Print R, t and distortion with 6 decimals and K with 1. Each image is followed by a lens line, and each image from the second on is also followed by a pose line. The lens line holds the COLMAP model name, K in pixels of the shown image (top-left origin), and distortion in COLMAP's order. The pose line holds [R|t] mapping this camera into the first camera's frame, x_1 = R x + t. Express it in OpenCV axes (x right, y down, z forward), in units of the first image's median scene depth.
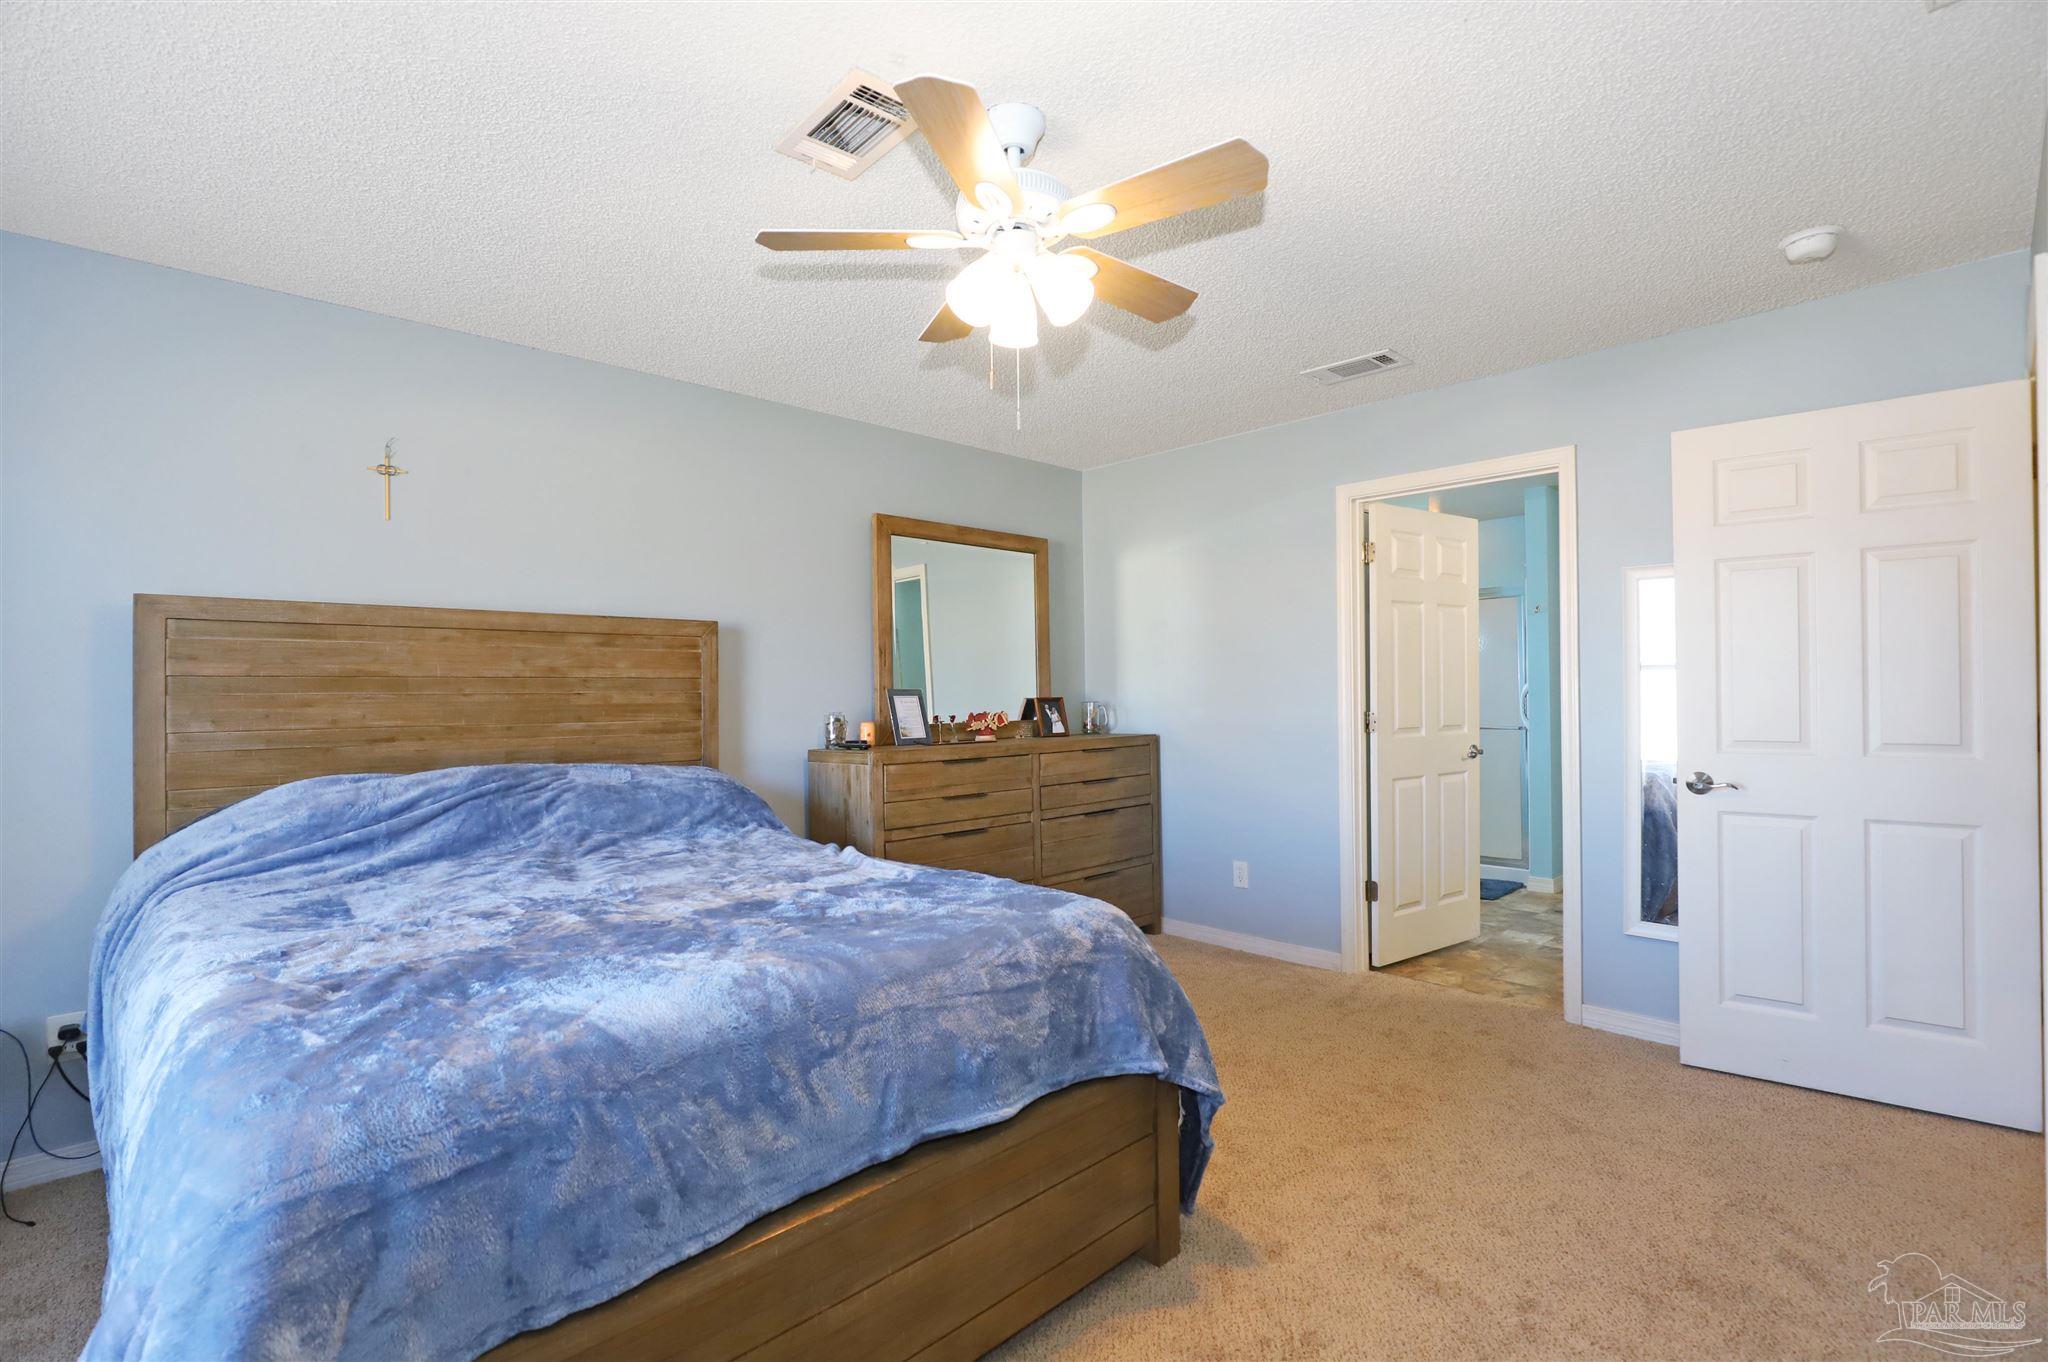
lens RADIAL K [[953.7, 0, 1036.1], [0, 953.7, 687.6], [0, 0, 1]] dist [-0.013706, 0.000916]
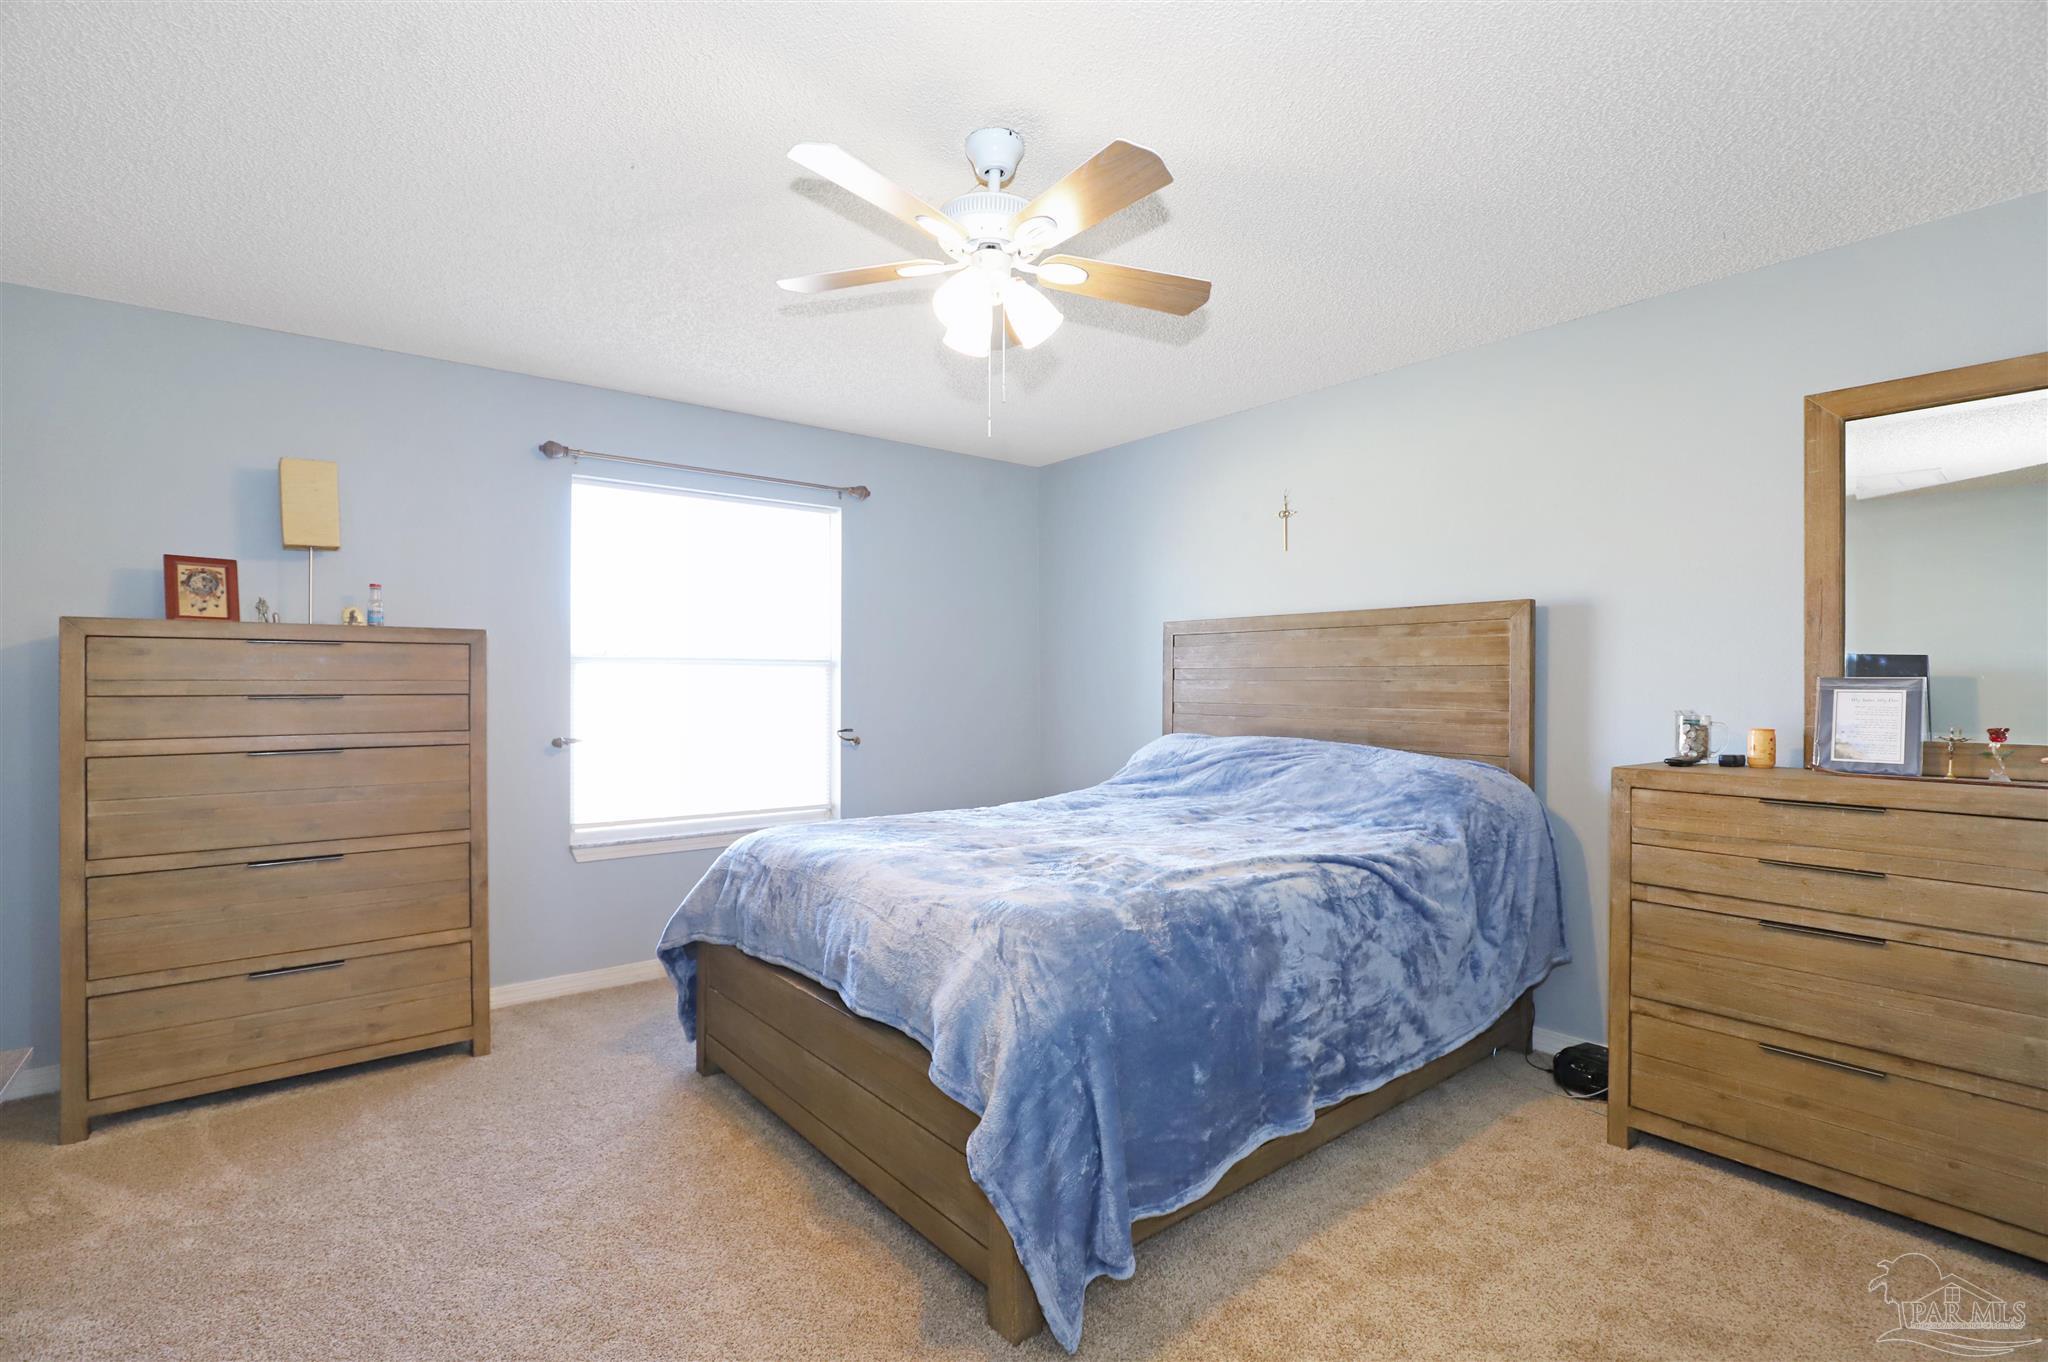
lens RADIAL K [[947.7, 0, 1024.0], [0, 947.7, 681.0], [0, 0, 1]] dist [-0.013192, 0.001002]
pose [[-0.100761, 0.009721, -0.994863, 0.597381], [0.005749, 0.999941, 0.009188, -0.005870], [0.994894, -0.004793, -0.100811, 0.662638]]
